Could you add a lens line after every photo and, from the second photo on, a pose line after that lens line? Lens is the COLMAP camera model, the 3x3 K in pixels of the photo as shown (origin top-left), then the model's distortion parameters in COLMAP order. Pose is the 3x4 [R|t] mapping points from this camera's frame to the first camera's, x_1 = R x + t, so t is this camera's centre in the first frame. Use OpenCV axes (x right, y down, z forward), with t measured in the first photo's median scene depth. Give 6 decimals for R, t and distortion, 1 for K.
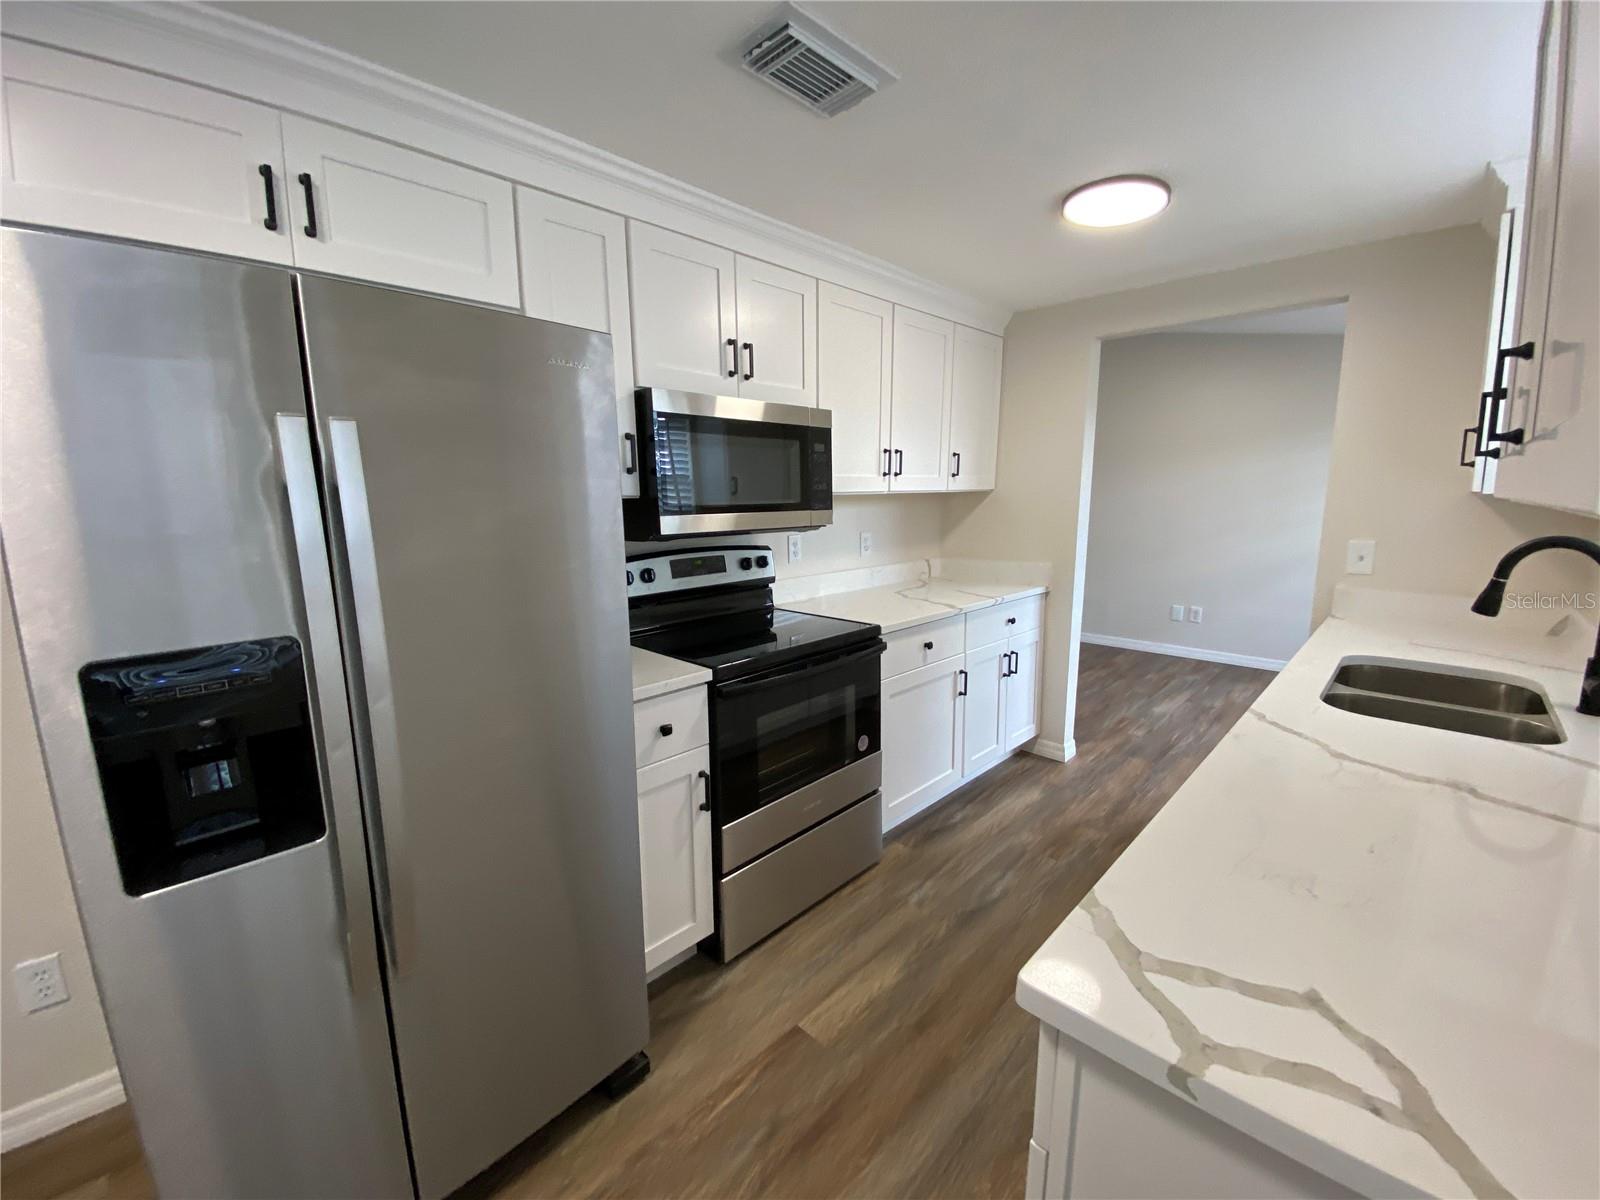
lens RADIAL K [[646.0, 0, 797.1], [0, 646.0, 607.8], [0, 0, 1]] dist [0.027842, -0.028812]
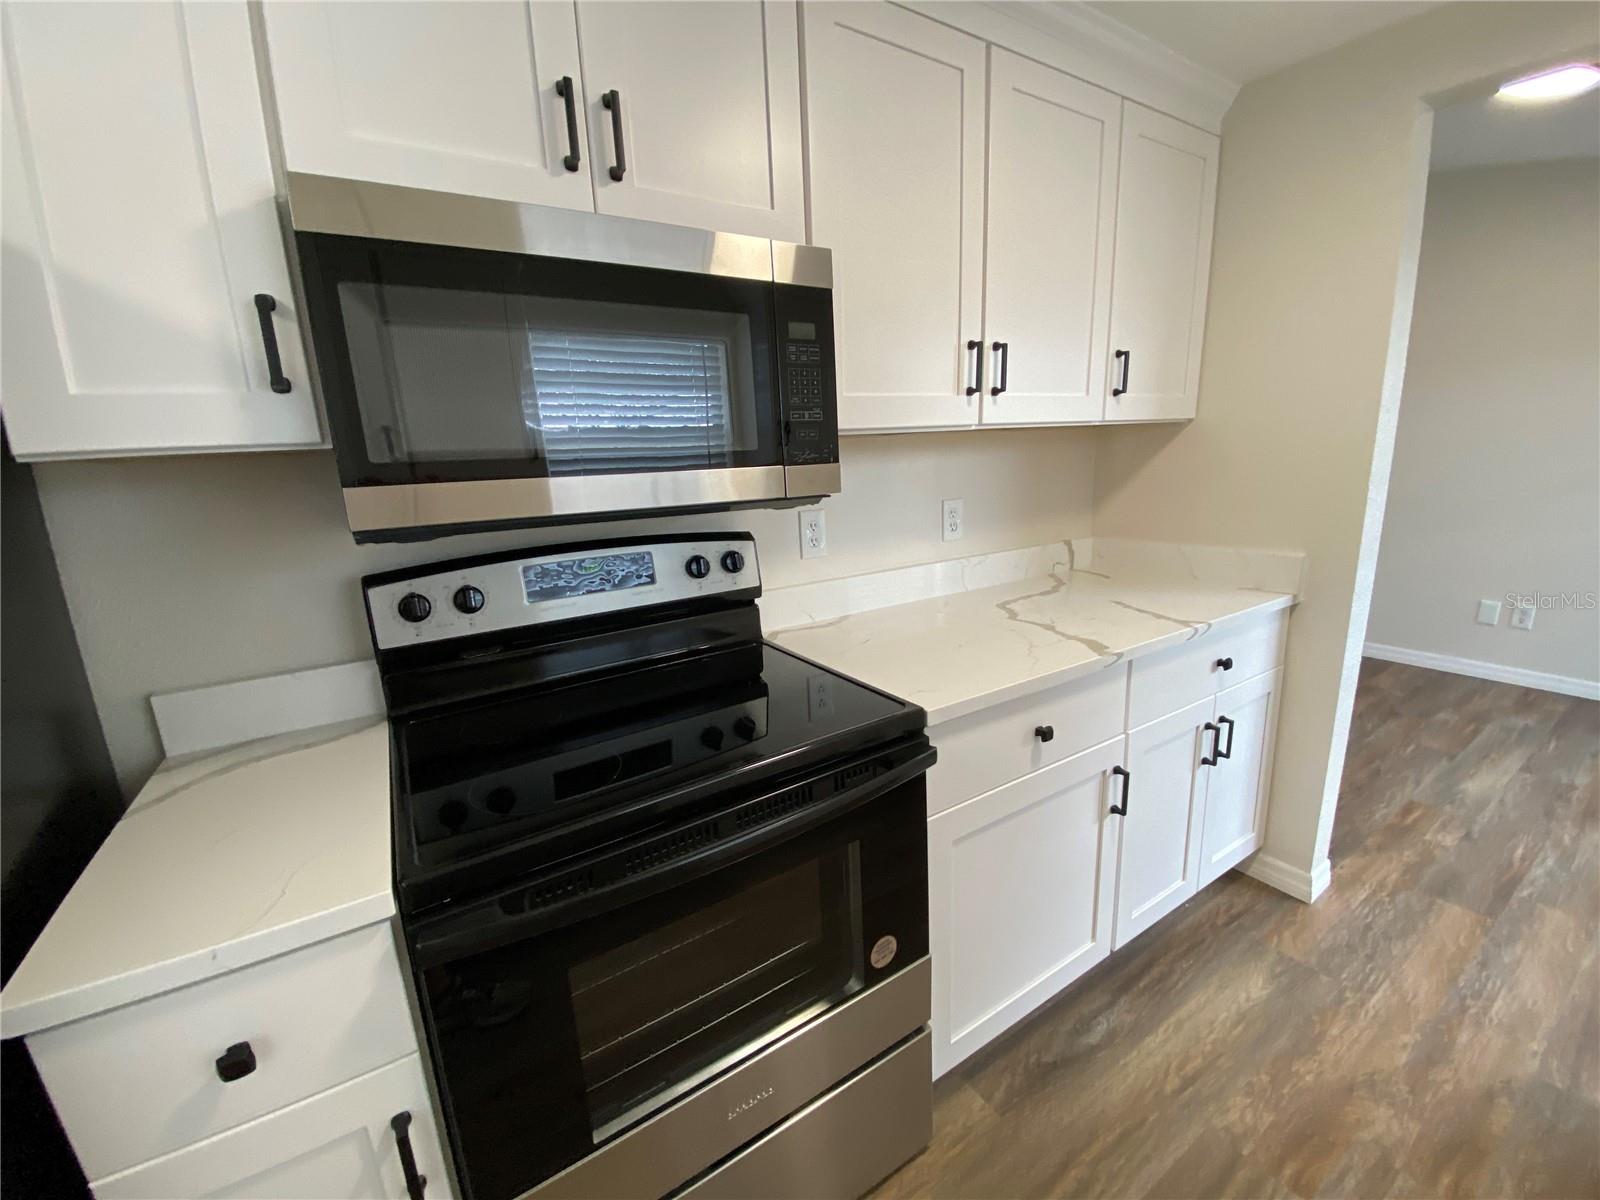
lens RADIAL K [[652.0, 0, 791.1], [0, 652.0, 608.0], [0, 0, 1]] dist [0.006356, -0.015414]
pose [[0.972611, 0.018844, -0.231676, 0.113779], [-0.005051, 0.998187, 0.059984, -0.059178], [0.232386, -0.057171, 0.970942, 0.420844]]
